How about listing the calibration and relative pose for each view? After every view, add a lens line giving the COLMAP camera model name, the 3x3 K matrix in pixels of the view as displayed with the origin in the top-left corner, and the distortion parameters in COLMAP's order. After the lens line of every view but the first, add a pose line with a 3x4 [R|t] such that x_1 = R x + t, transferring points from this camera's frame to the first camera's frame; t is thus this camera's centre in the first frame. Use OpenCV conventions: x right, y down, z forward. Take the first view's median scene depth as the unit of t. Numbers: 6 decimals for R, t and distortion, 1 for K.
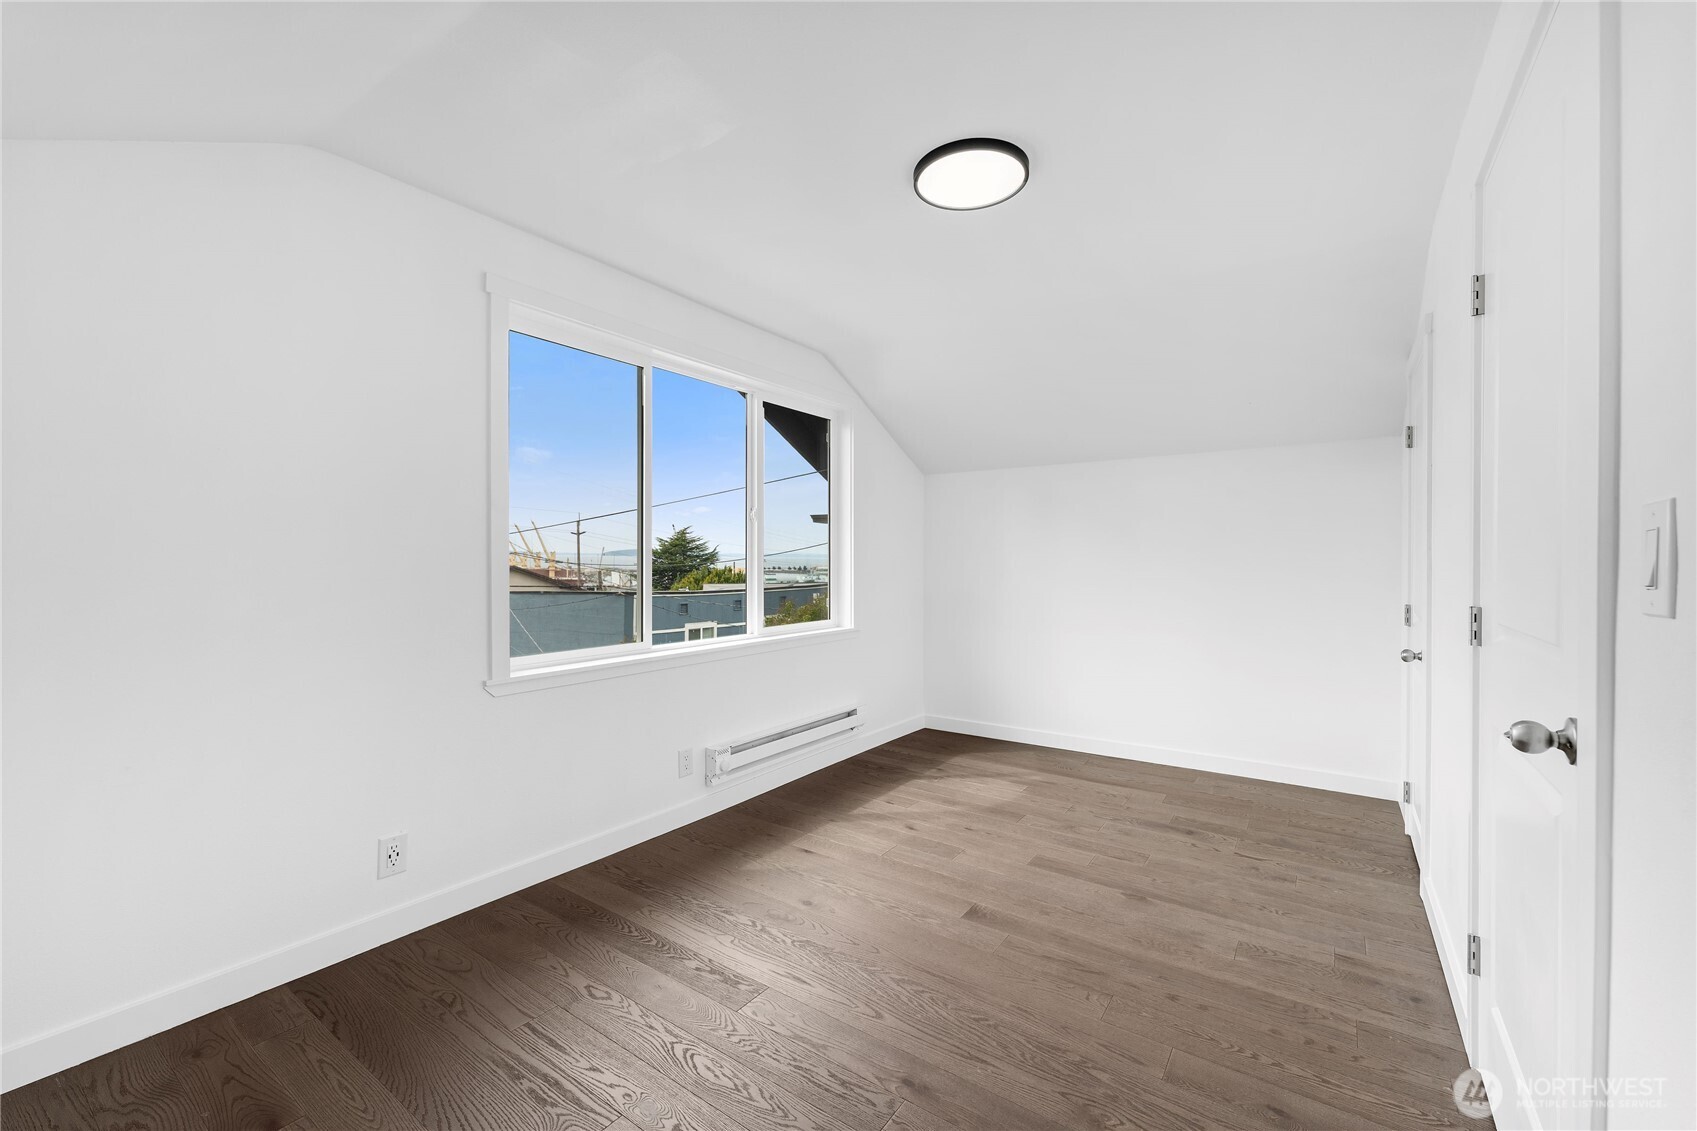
lens RADIAL K [[692.7, 0, 851.5], [0, 692.7, 556.6], [0, 0, 1]] dist [-0.000861, -0.000010]
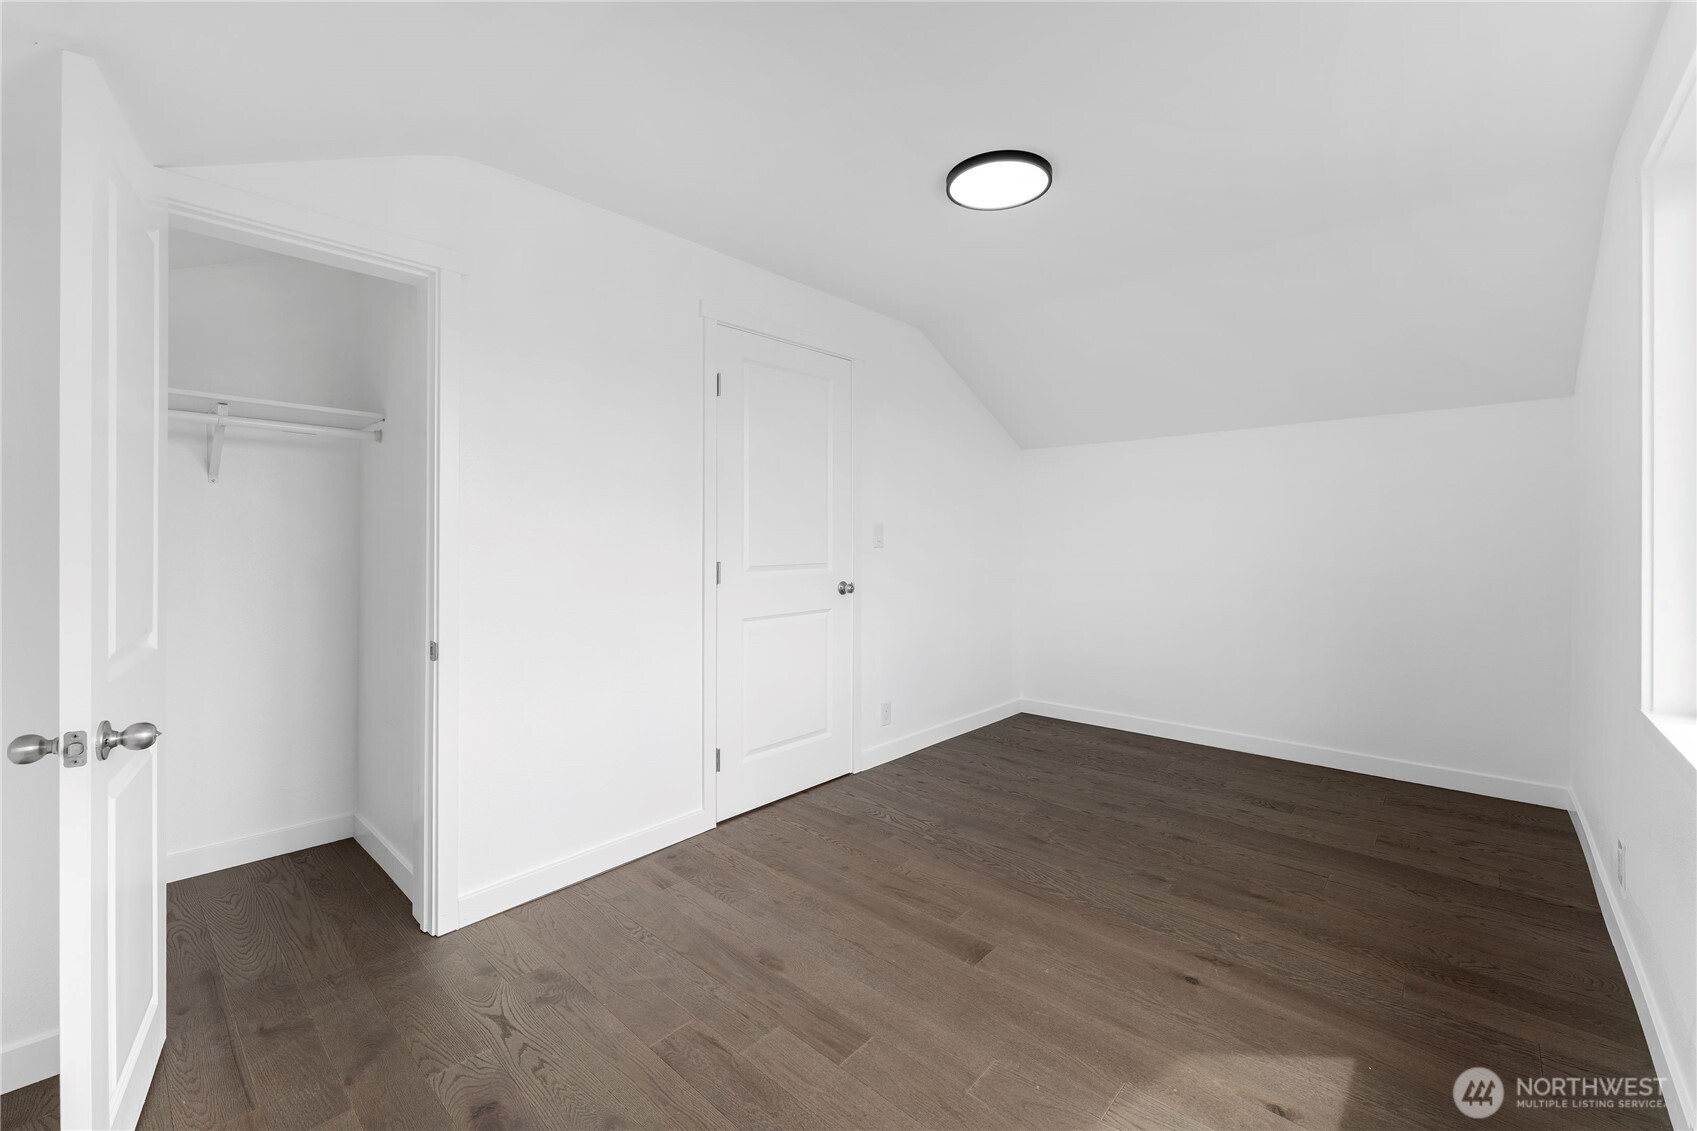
lens RADIAL K [[688.6, 0, 852.5], [0, 688.6, 543.8], [0, 0, 1]] dist [0.000320, 0.000199]
pose [[-0.991484, -0.008187, 0.129971, 0.268815], [-0.007372, 0.999950, 0.006753, 0.000371], [-0.130020, 0.005737, -0.991495, 2.213680]]
